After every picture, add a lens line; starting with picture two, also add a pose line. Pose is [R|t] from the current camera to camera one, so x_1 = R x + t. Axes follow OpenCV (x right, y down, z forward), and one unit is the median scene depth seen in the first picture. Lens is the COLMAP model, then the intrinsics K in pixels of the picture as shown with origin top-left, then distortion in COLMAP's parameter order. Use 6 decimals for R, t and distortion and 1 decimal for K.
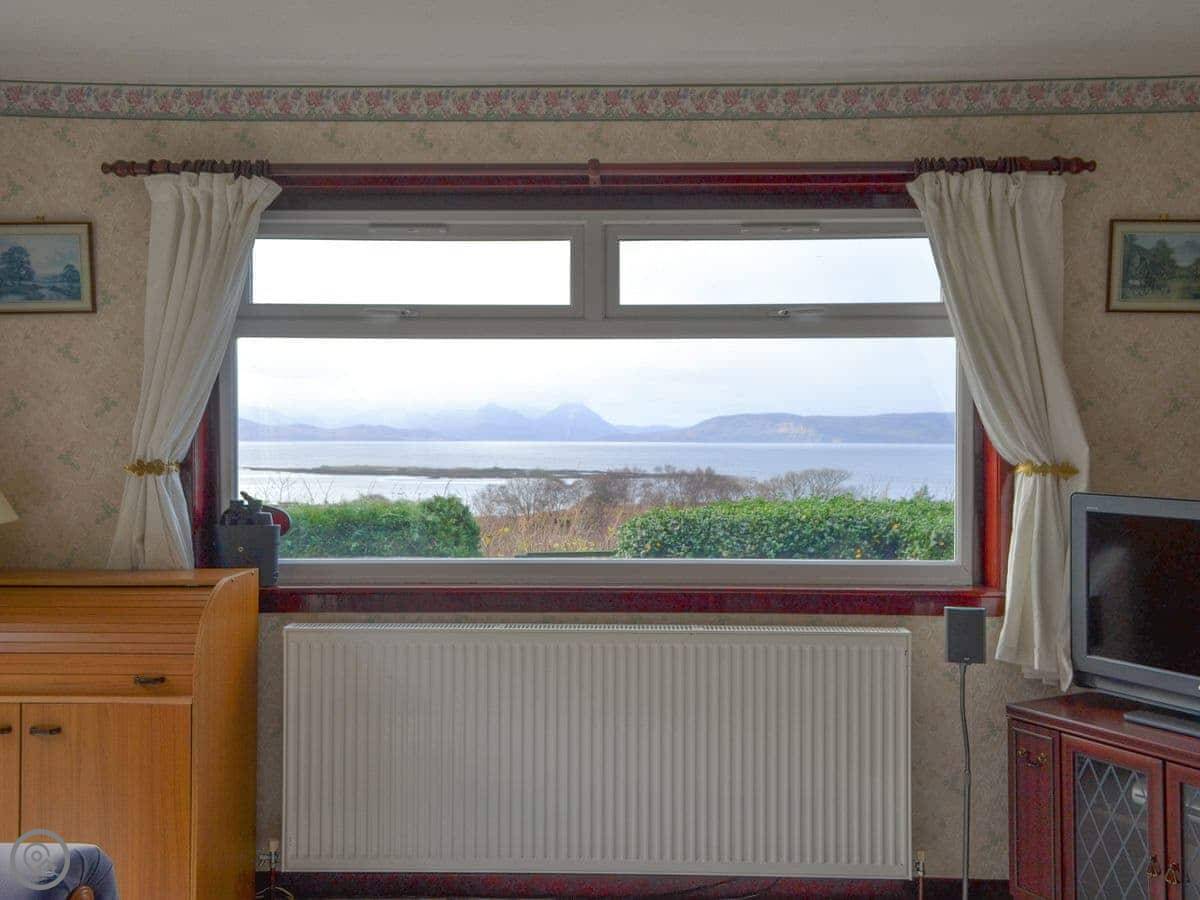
lens RADIAL K [[1241.1, 0, 600.0], [0, 1241.1, 450.0], [0, 0, 1]] dist [0.066463, 0.014577]
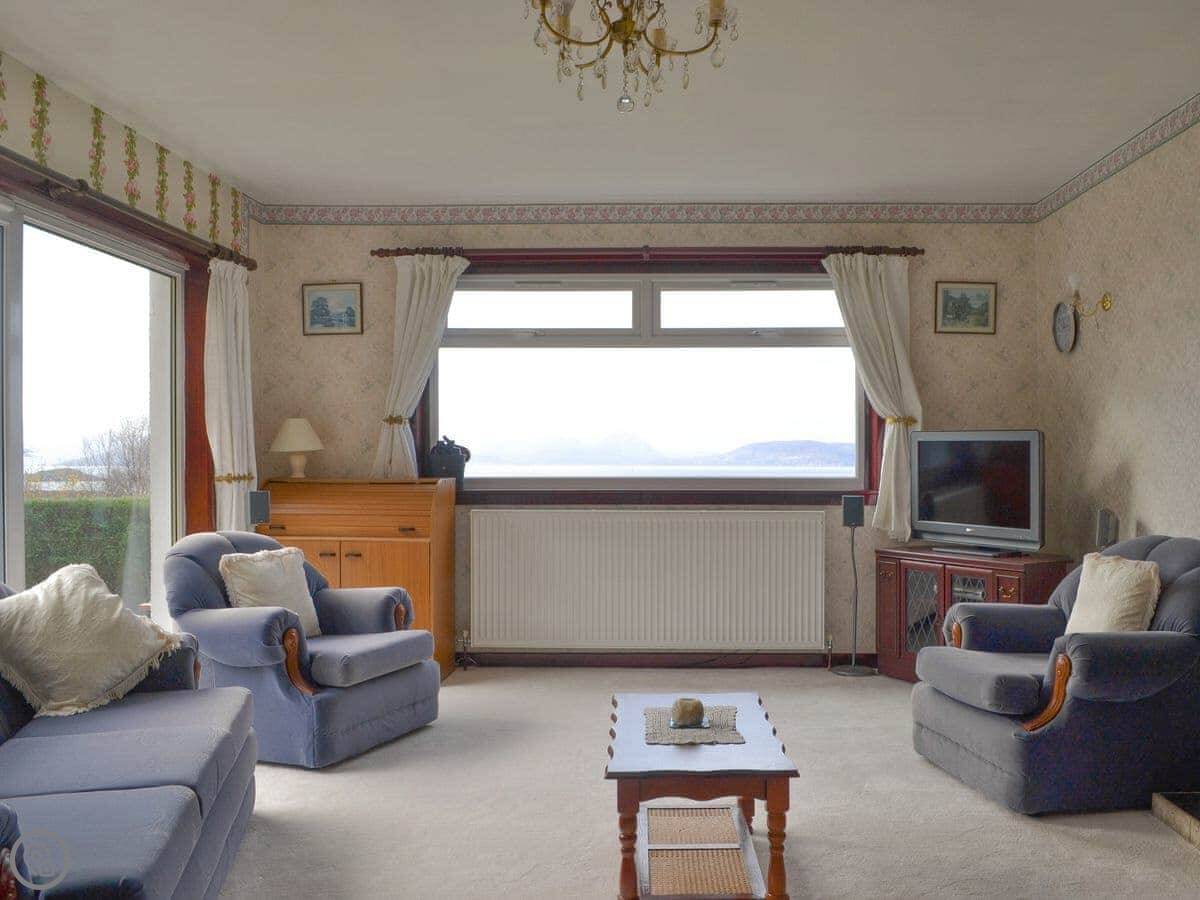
lens RADIAL K [[1102.7, 0, 654.4], [0, 1102.7, 465.5], [0, 0, 1]] dist [-0.065054, 0.003238]
pose [[0.999961, -0.001427, 0.008702, -0.006898], [0.001511, 0.999952, -0.009643, 0.092455], [-0.008688, 0.009656, 0.999916, -0.548561]]
